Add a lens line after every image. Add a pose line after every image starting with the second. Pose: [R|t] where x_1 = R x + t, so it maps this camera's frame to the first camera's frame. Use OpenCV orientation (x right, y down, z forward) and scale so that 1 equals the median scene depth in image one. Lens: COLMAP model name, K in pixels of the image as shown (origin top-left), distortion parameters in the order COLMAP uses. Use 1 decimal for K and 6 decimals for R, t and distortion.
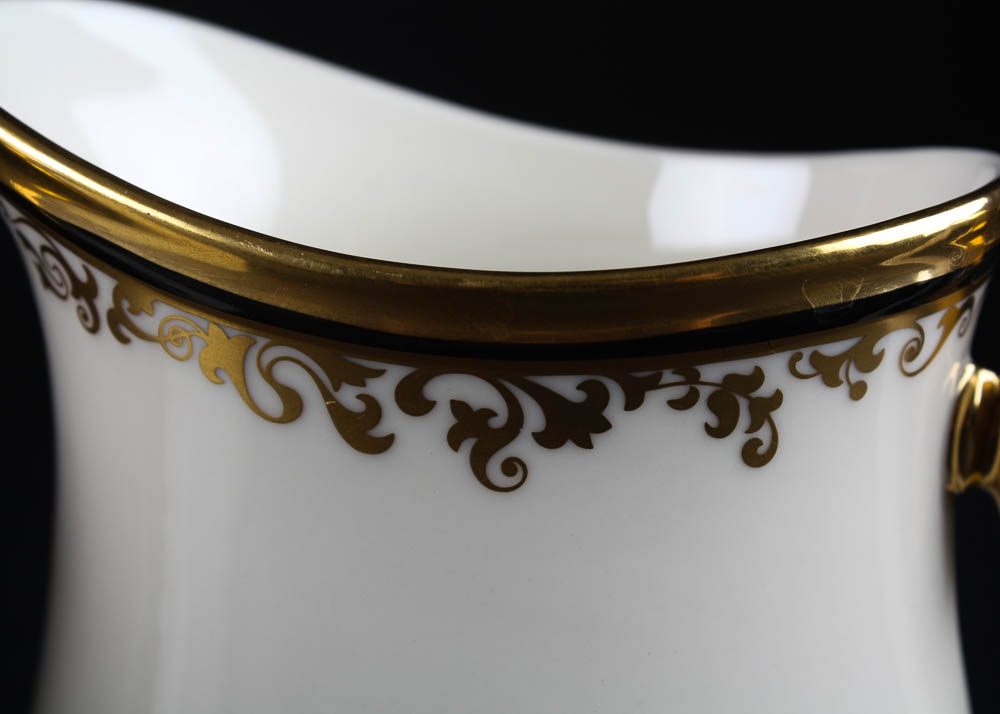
lens RADIAL K [[2764.9, 0, 496.2], [0, 2764.9, 352.9], [0, 0, 1]] dist [0.209292, 0.000000]
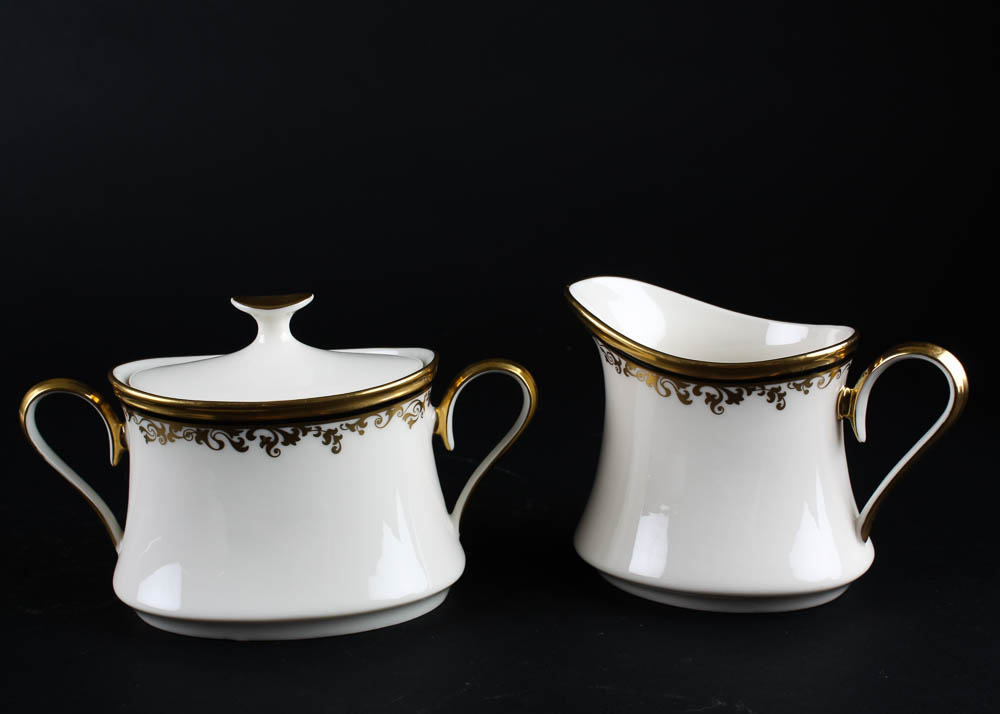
lens RADIAL K [[1733.3, 0, 499.5], [0, 1733.3, 360.5], [0, 0, 1]] dist [-0.050722, 0.000000]
pose [[0.984985, 0.018788, -0.171615, 0.123807], [-0.018111, 0.999821, 0.005509, -0.039519], [0.171688, -0.002318, 0.985149, -1.624529]]
